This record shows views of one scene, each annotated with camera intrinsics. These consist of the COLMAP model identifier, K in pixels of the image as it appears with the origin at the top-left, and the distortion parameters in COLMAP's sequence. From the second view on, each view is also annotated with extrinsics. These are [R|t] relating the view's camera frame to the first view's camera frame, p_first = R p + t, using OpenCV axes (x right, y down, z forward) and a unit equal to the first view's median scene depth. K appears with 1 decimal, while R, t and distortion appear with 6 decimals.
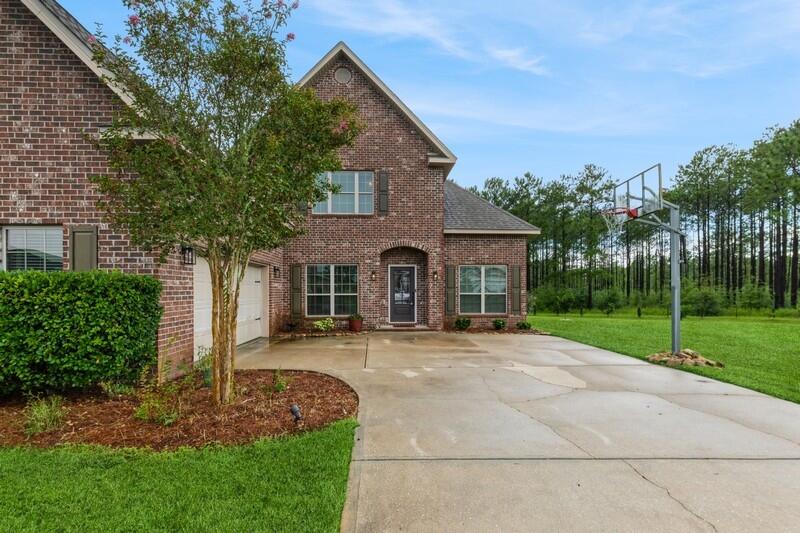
lens RADIAL K [[382.0, 0, 399.3], [0, 382.0, 293.2], [0, 0, 1]] dist [-0.003661, 0.000245]
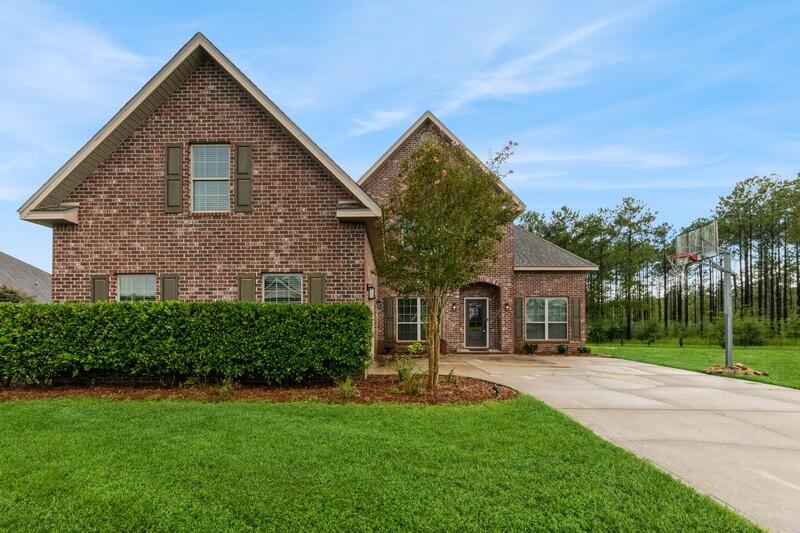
lens RADIAL K [[385.7, 0, 399.8], [0, 385.7, 321.7], [0, 0, 1]] dist [-0.002057, -0.001064]
pose [[0.998317, -0.001698, -0.057964, -0.050450], [0.001139, 0.999953, -0.009672, 0.003337], [0.057978, 0.009589, 0.998272, -0.059095]]
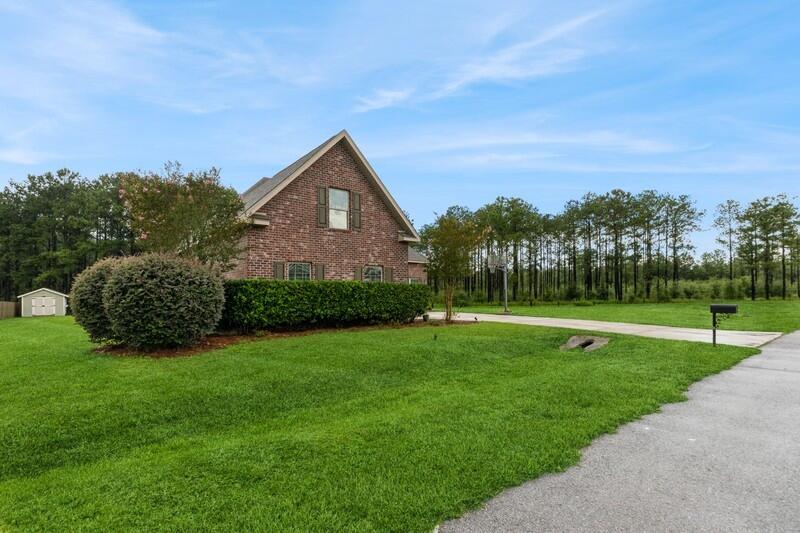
lens RADIAL K [[382.0, 0, 399.3], [0, 382.0, 293.2], [0, 0, 1]] dist [-0.003661, 0.000245]
pose [[0.811411, 0.001683, 0.584474, -0.297074], [0.002478, 0.999977, -0.006320, 0.004658], [-0.584471, 0.006577, 0.811388, -0.167211]]
